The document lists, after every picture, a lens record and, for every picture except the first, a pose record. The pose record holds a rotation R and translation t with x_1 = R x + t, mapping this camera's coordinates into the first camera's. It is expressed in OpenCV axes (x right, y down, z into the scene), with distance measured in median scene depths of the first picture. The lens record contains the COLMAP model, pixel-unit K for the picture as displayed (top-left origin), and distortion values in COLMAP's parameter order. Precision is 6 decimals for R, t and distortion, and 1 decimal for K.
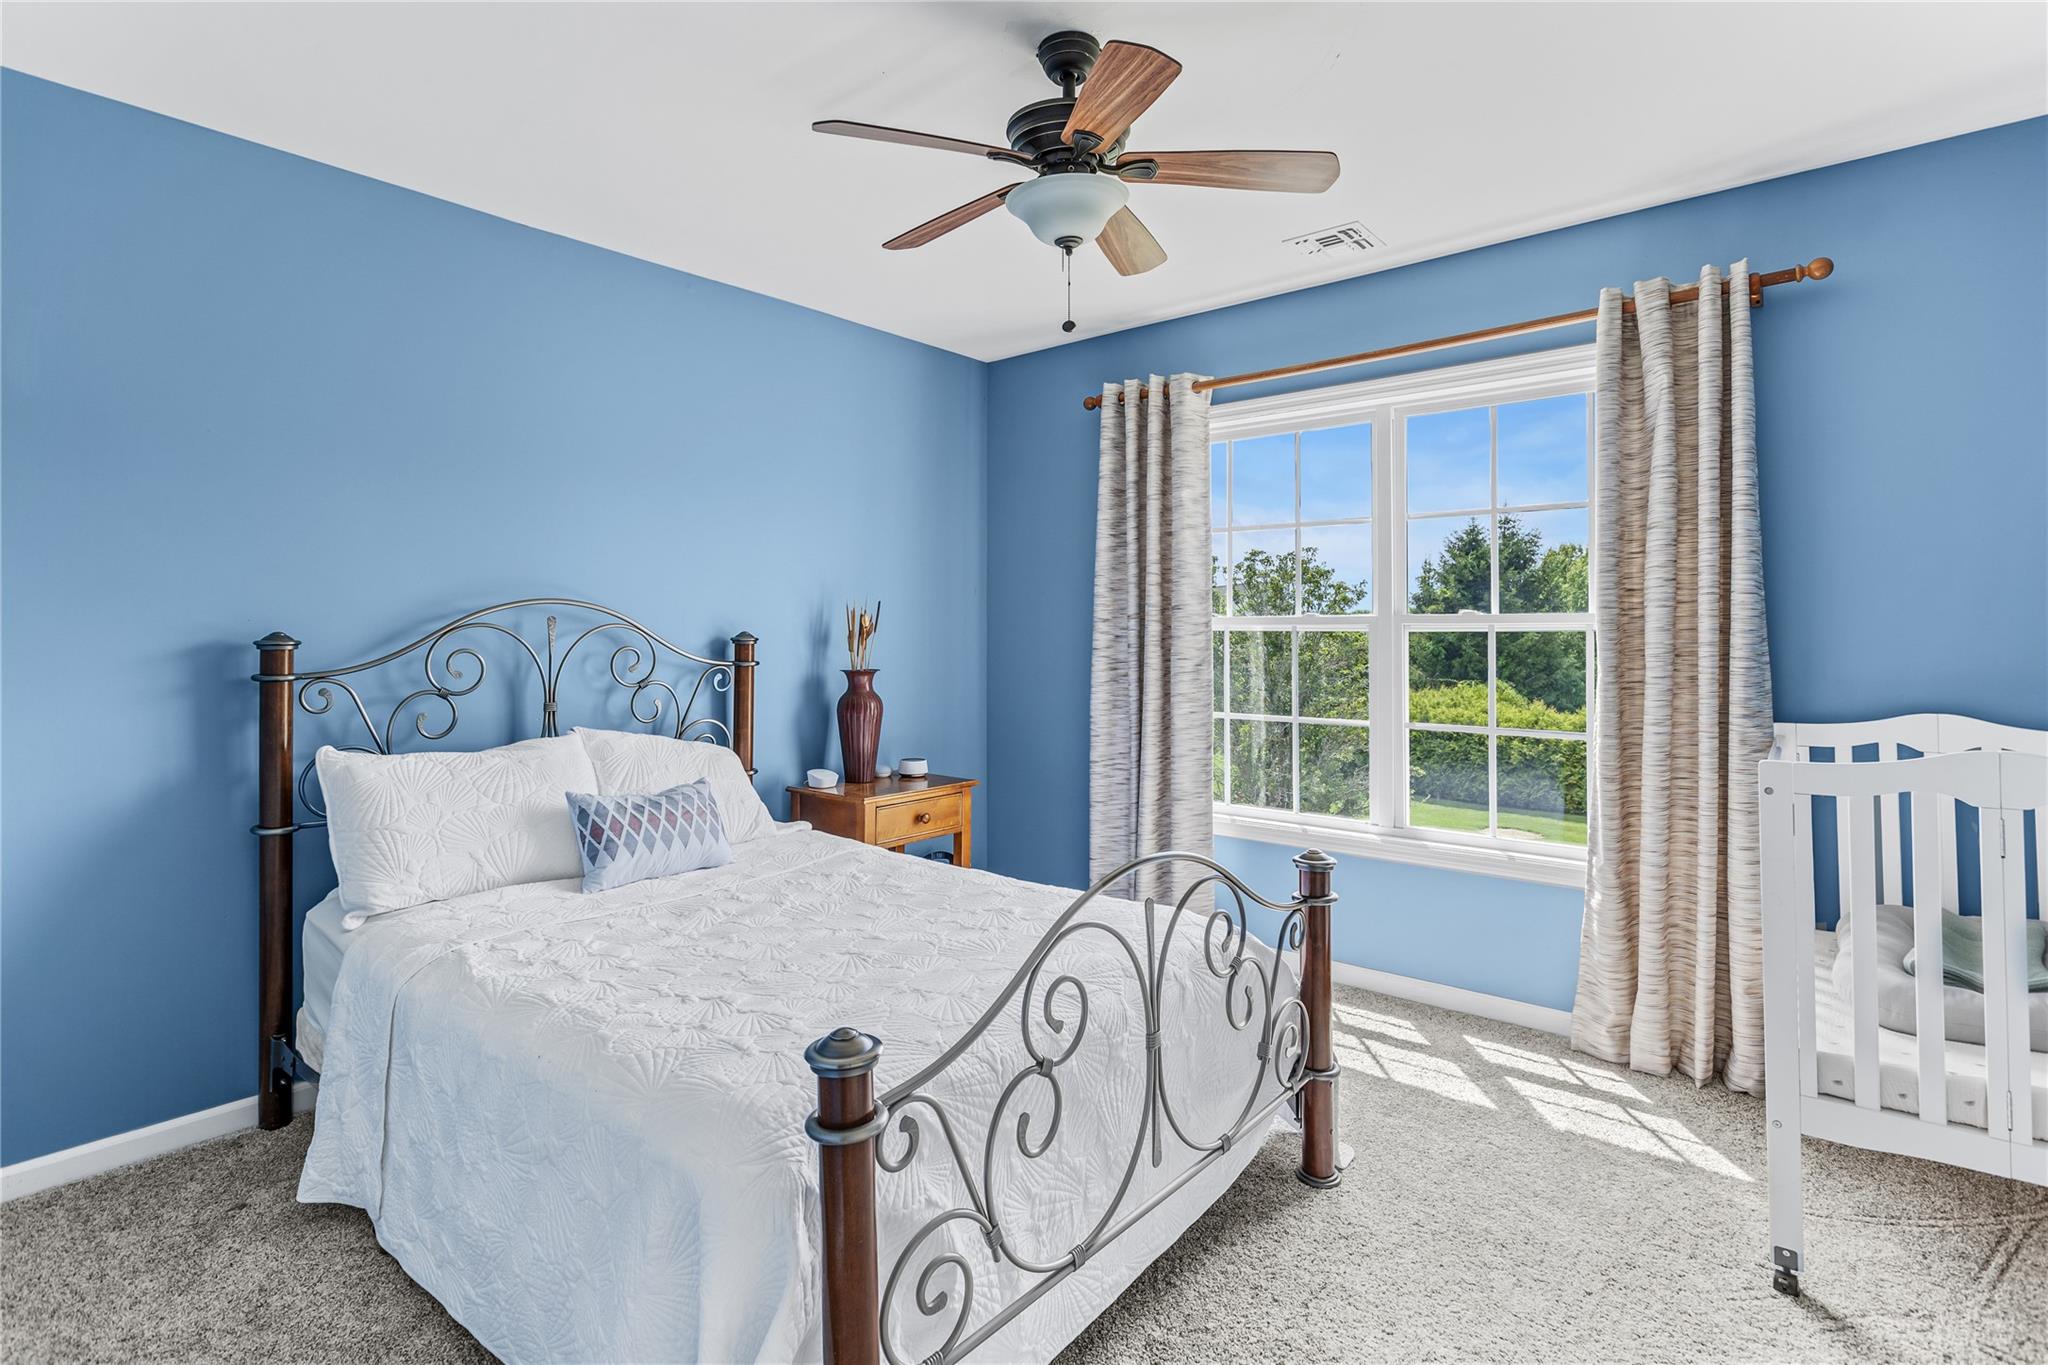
lens RADIAL K [[950.5, 0, 1083.4], [0, 950.5, 614.4], [0, 0, 1]] dist [0.002984, -0.000387]
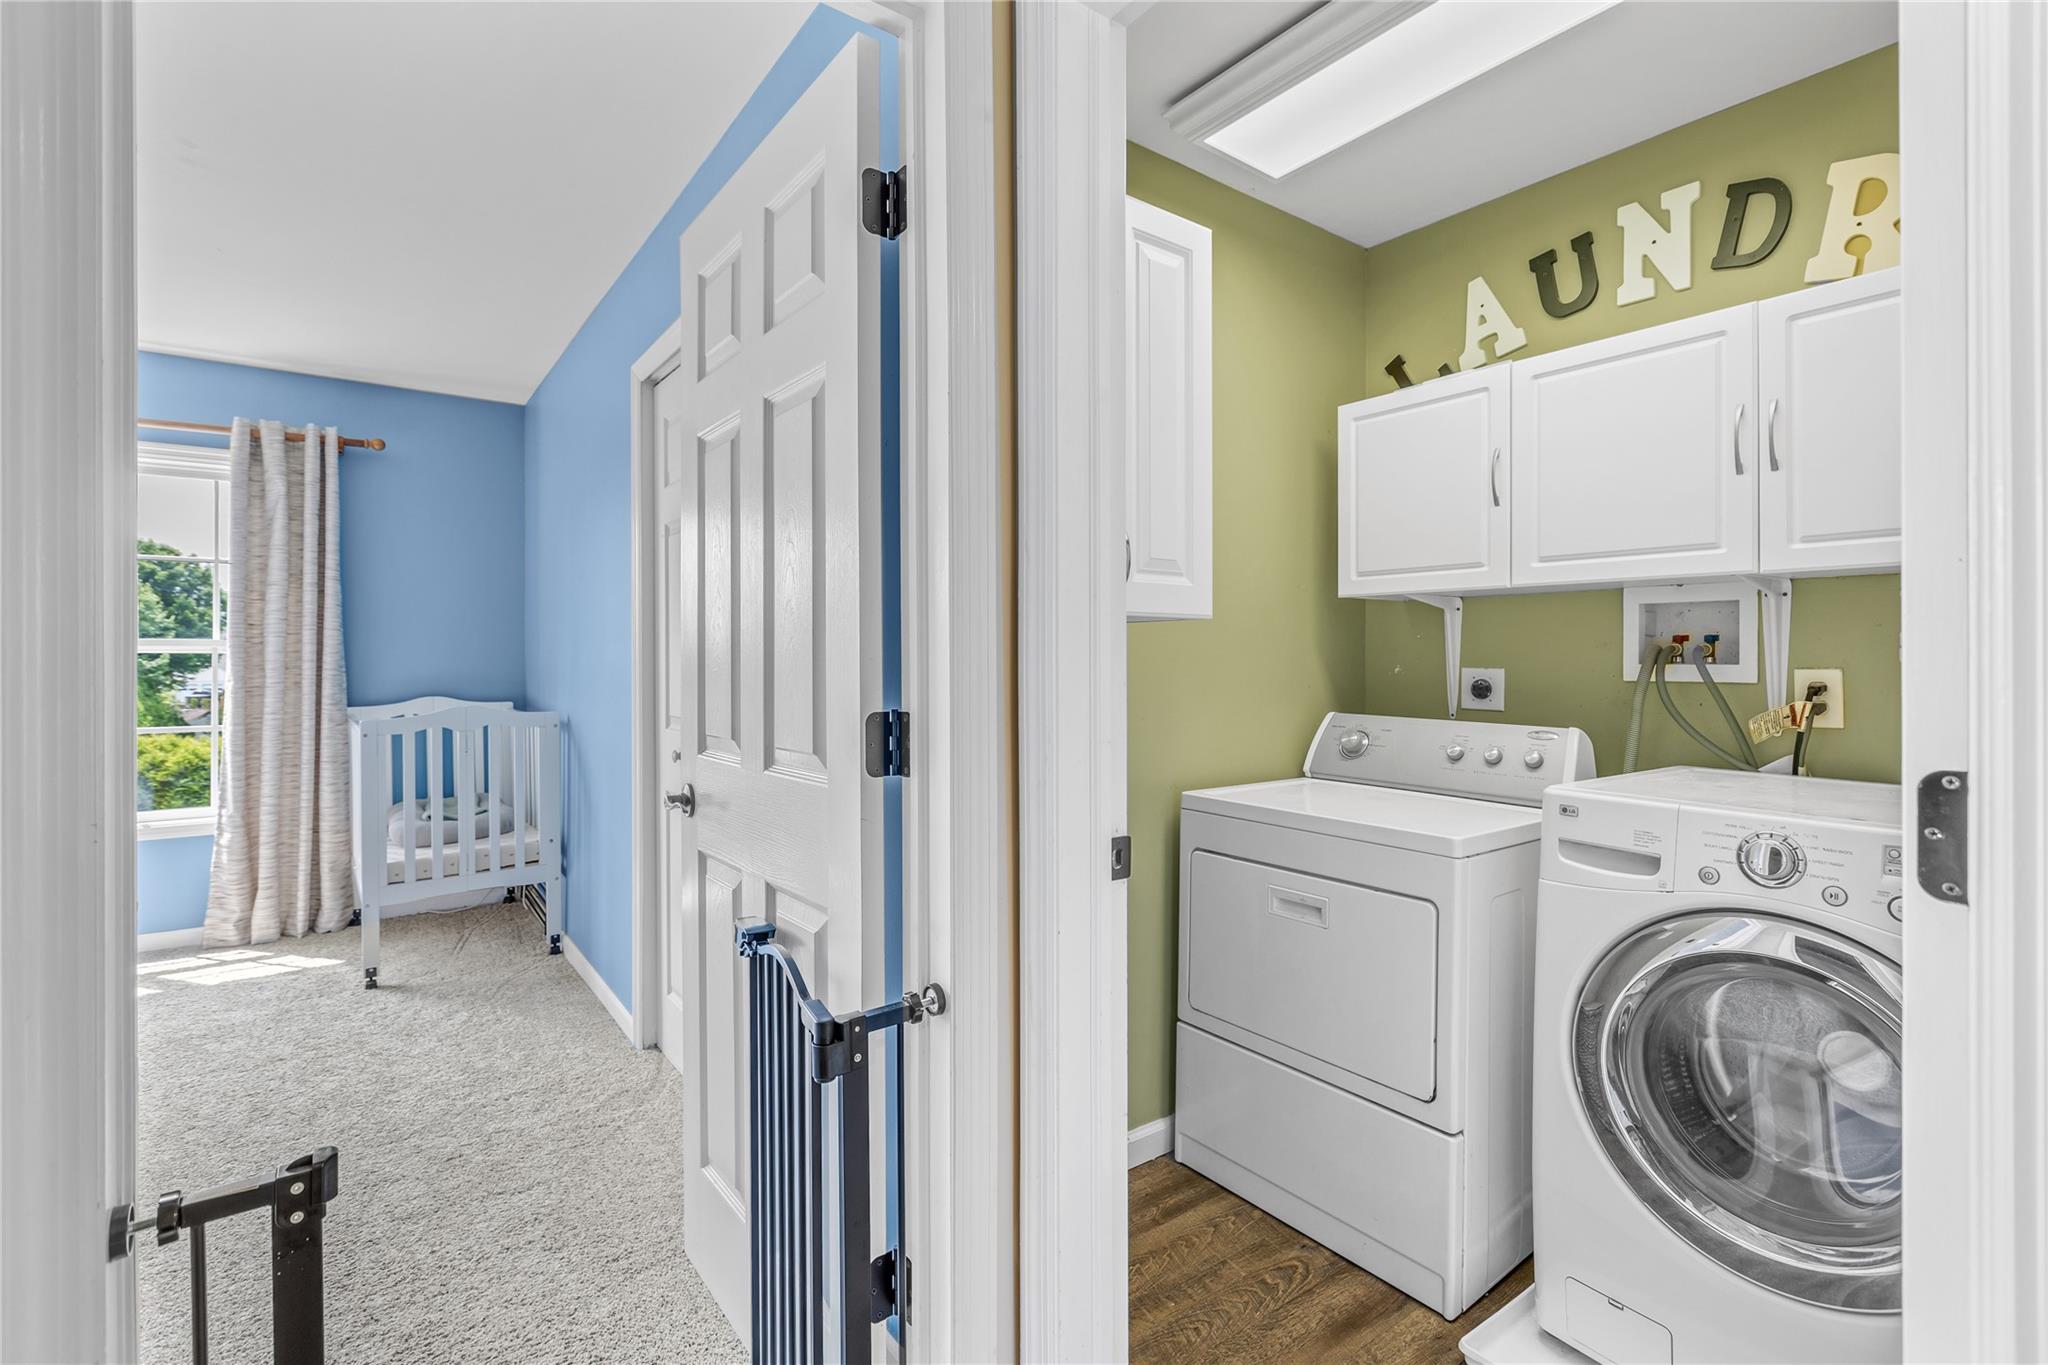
lens RADIAL K [[950.5, 0, 1029.1], [0, 950.5, 662.7], [0, 0, 1]] dist [0.002984, -0.000387]
pose [[0.243459, -0.008298, 0.969876, -0.588602], [-0.023744, 0.999613, 0.014512, -0.017322], [-0.969621, -0.026562, 0.243168, -0.550125]]
